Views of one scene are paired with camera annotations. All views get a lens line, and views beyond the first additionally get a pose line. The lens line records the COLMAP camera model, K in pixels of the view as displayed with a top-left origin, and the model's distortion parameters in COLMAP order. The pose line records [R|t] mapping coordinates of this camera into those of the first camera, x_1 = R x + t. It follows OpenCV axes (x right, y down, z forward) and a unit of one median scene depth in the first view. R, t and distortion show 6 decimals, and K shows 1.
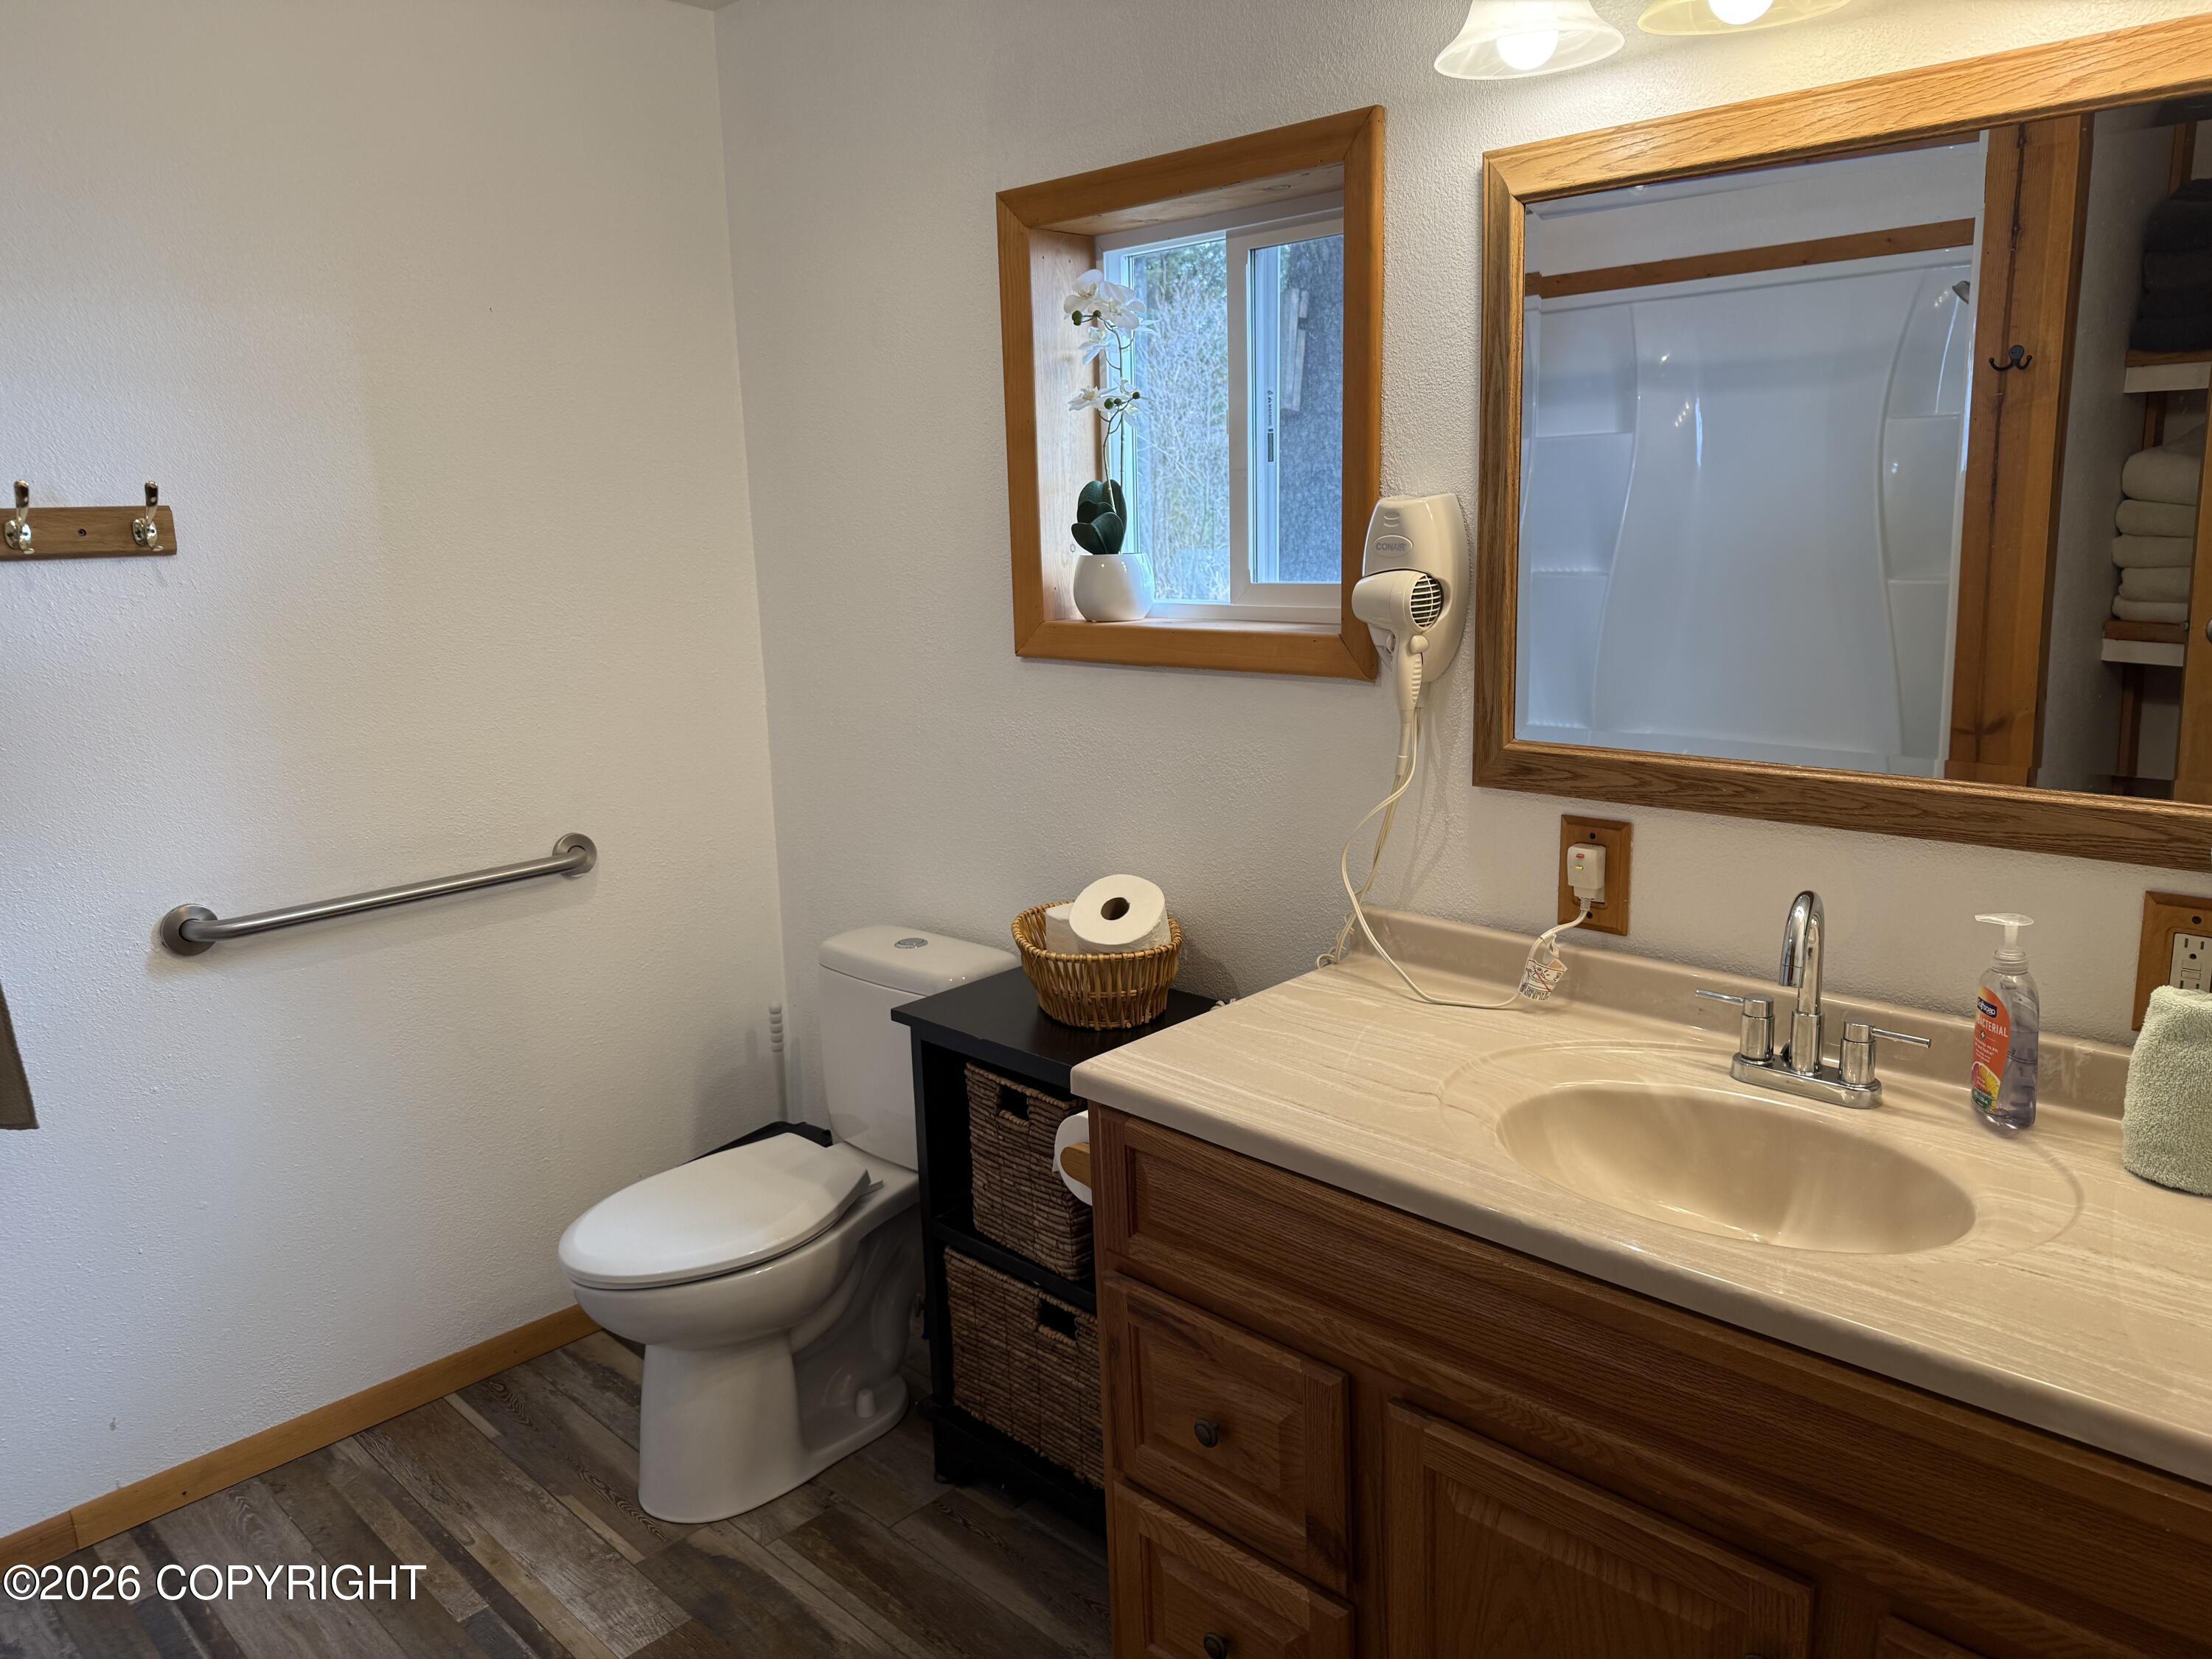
lens RADIAL K [[1540.9, 0, 1104.9], [0, 1540.9, 828.3], [0, 0, 1]] dist [0.020958, -0.041695]
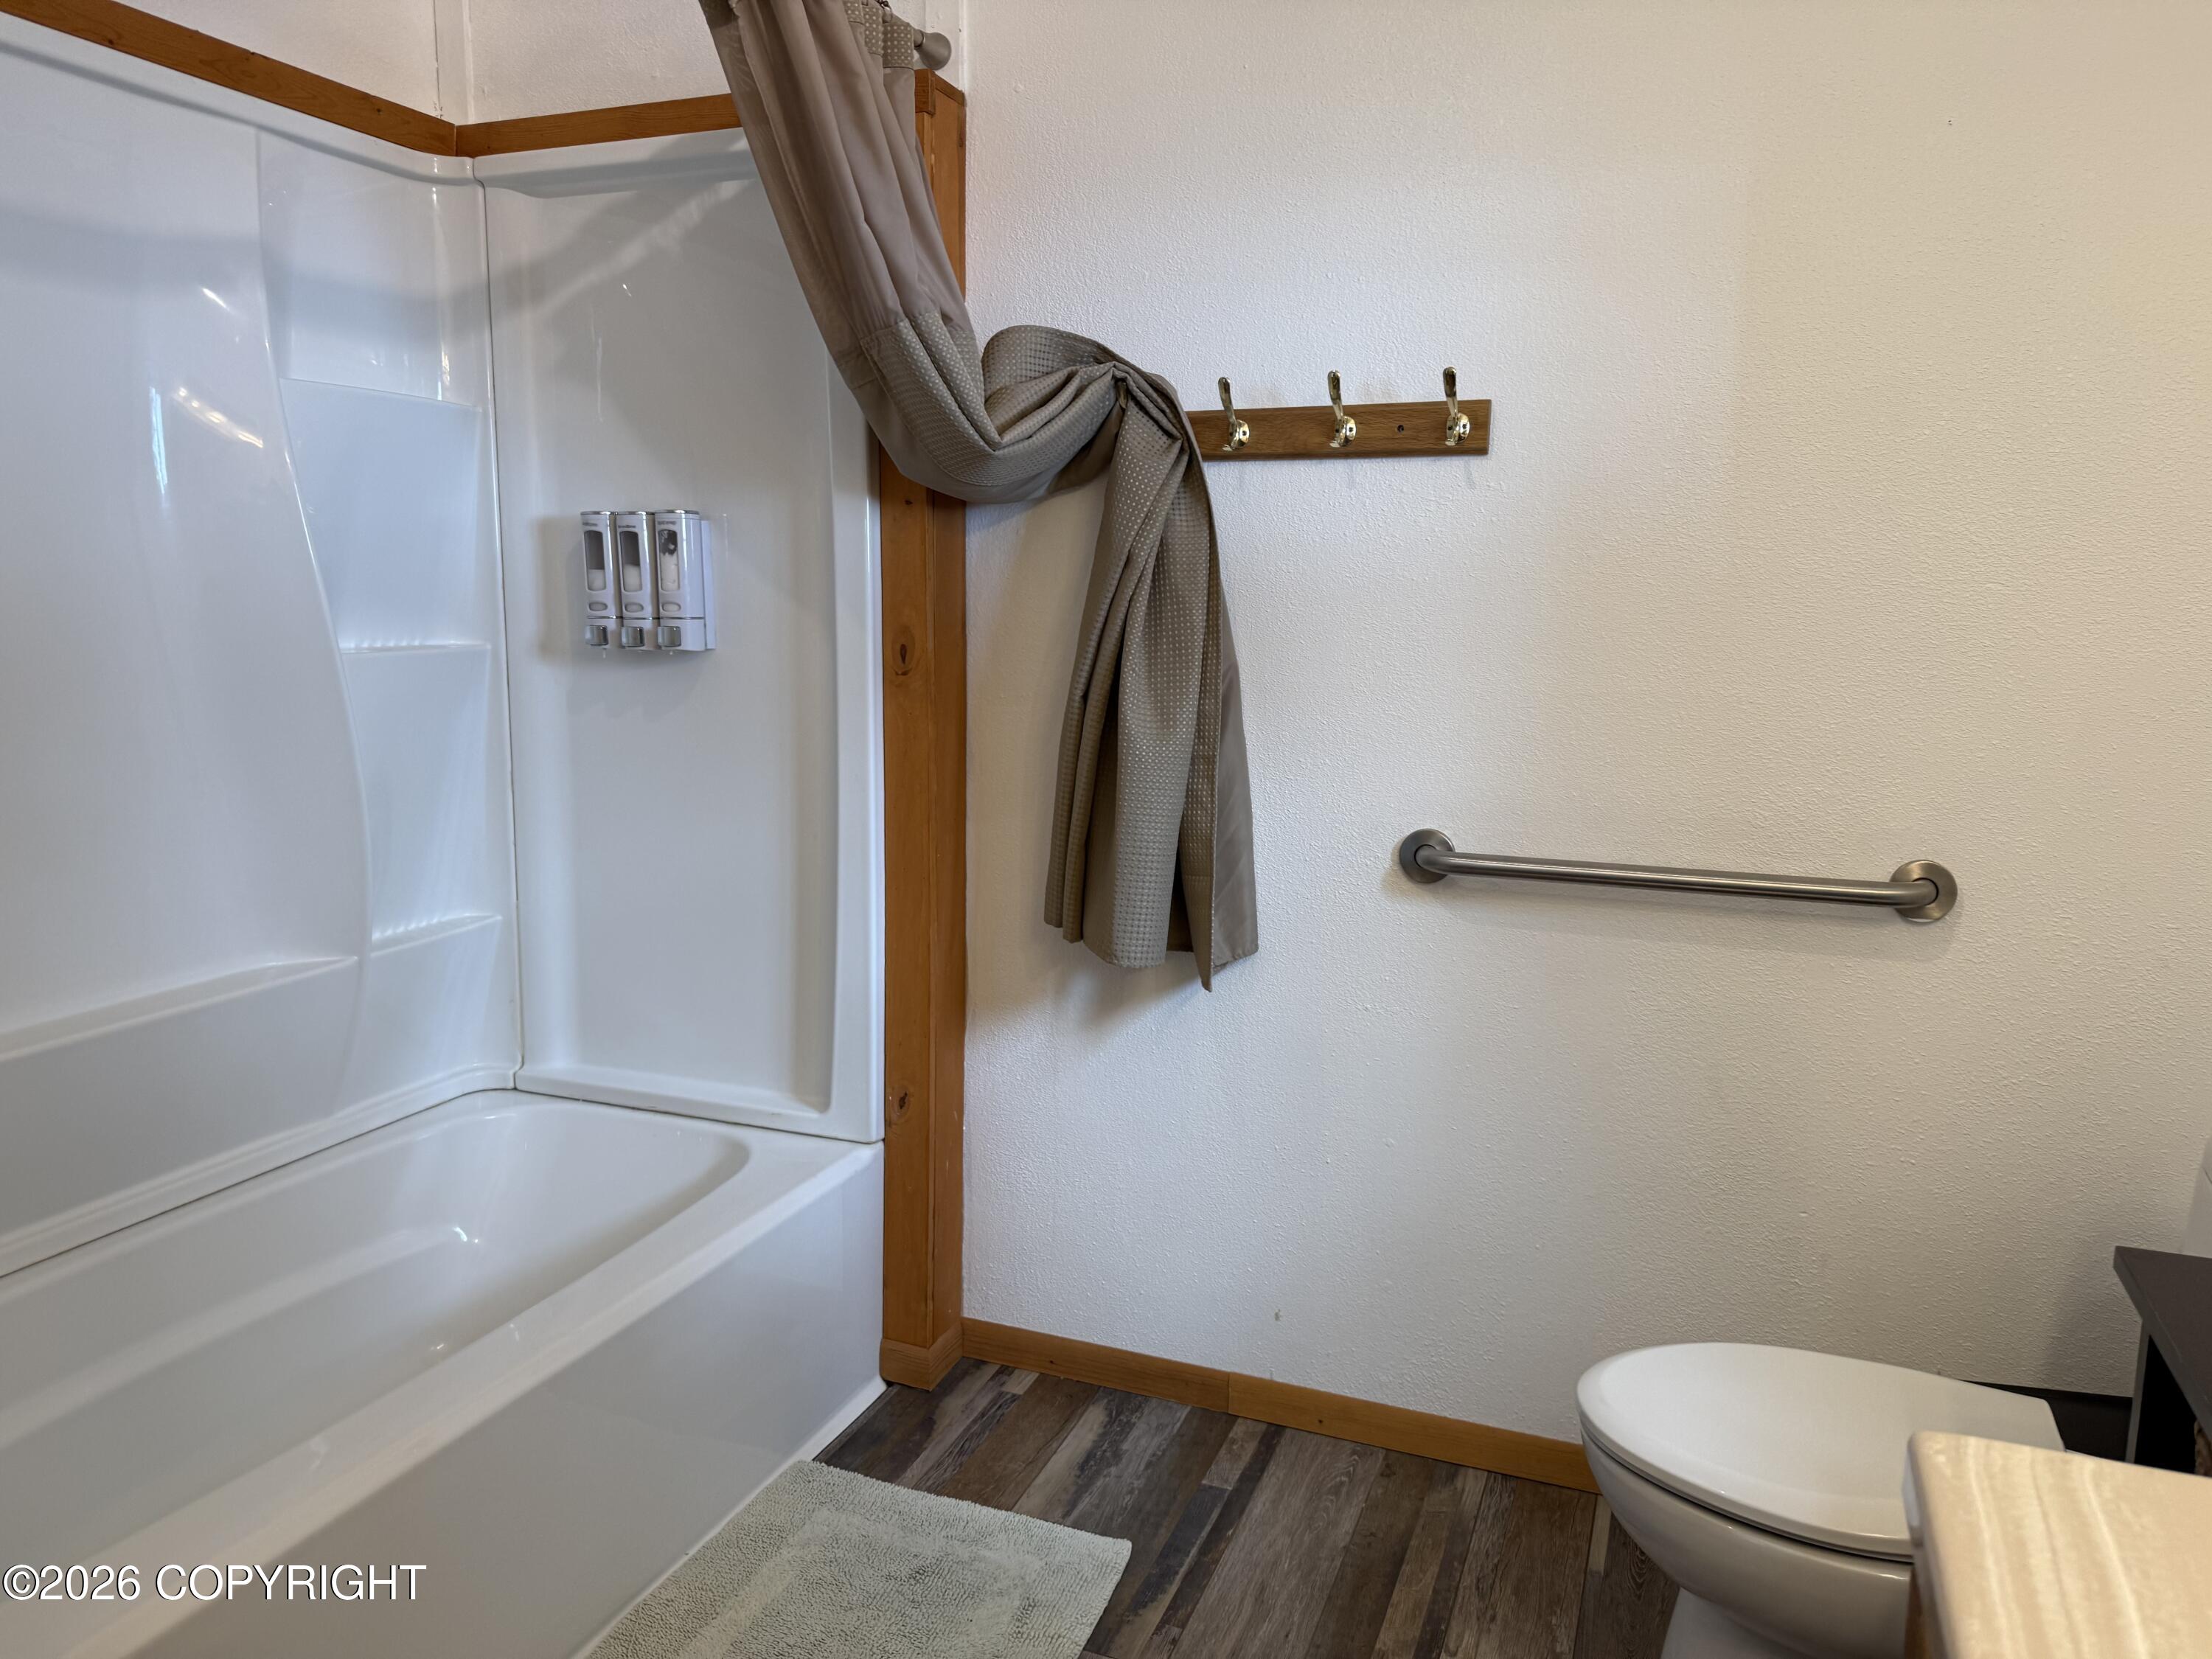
lens RADIAL K [[1540.9, 0, 1105.1], [0, 1540.9, 825.2], [0, 0, 1]] dist [0.020958, -0.041695]
pose [[0.367187, 0.164397, -0.915504, 0.191831], [-0.208888, 0.973690, 0.091065, 0.003200], [0.906388, 0.157799, 0.391867, 0.445377]]
